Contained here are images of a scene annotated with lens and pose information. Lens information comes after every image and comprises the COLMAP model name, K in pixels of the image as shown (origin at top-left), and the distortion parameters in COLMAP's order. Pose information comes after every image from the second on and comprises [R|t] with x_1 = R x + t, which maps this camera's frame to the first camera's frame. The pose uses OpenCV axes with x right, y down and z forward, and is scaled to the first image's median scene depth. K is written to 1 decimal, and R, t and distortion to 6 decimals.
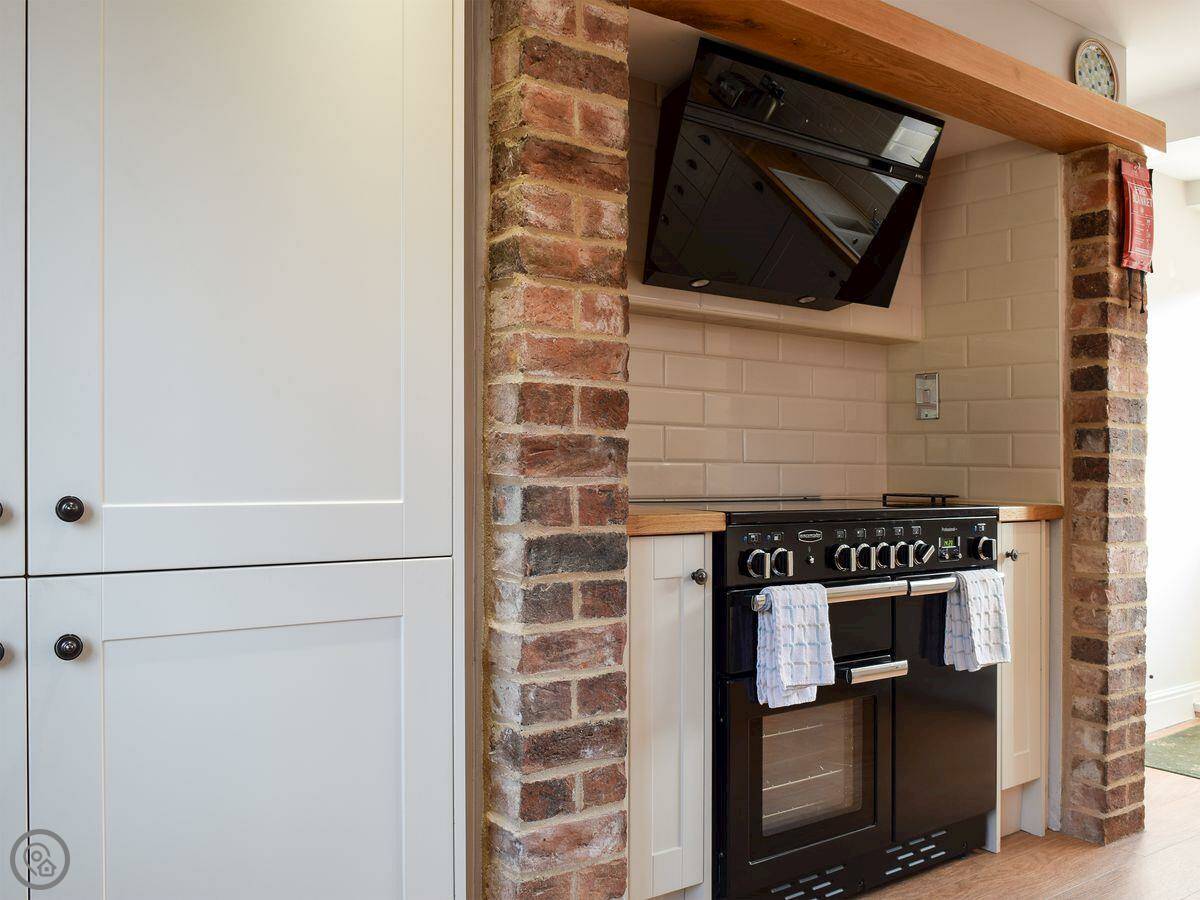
lens RADIAL K [[1094.1, 0, 598.8], [0, 1094.1, 450.7], [0, 0, 1]] dist [-0.000103, 0.000000]
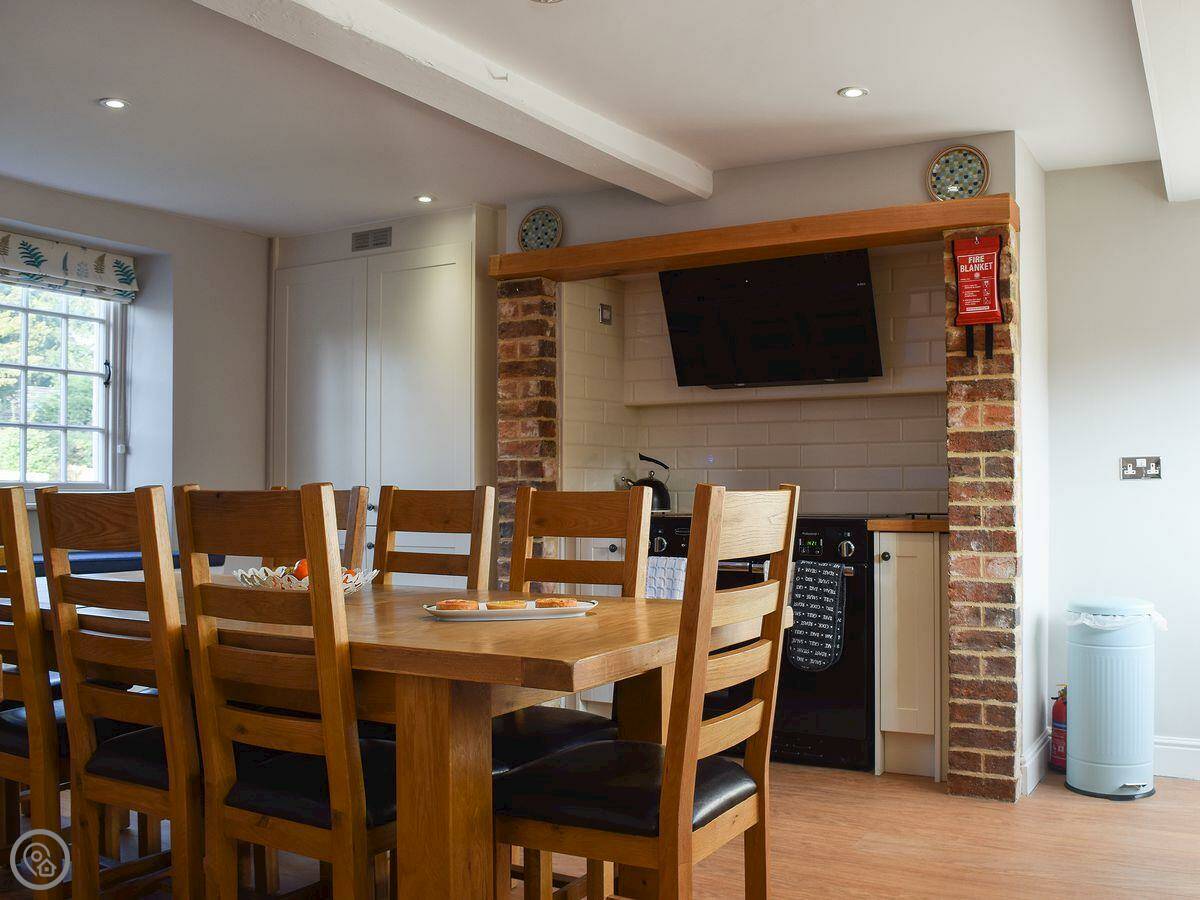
lens RADIAL K [[1094.1, 0, 600.2], [0, 1094.1, 453.4], [0, 0, 1]] dist [-0.000103, 0.000000]
pose [[0.375501, -0.048687, -0.925542, 2.271480], [0.015594, 0.998810, -0.046215, 0.039370], [0.926691, 0.002921, 0.375813, 0.257335]]
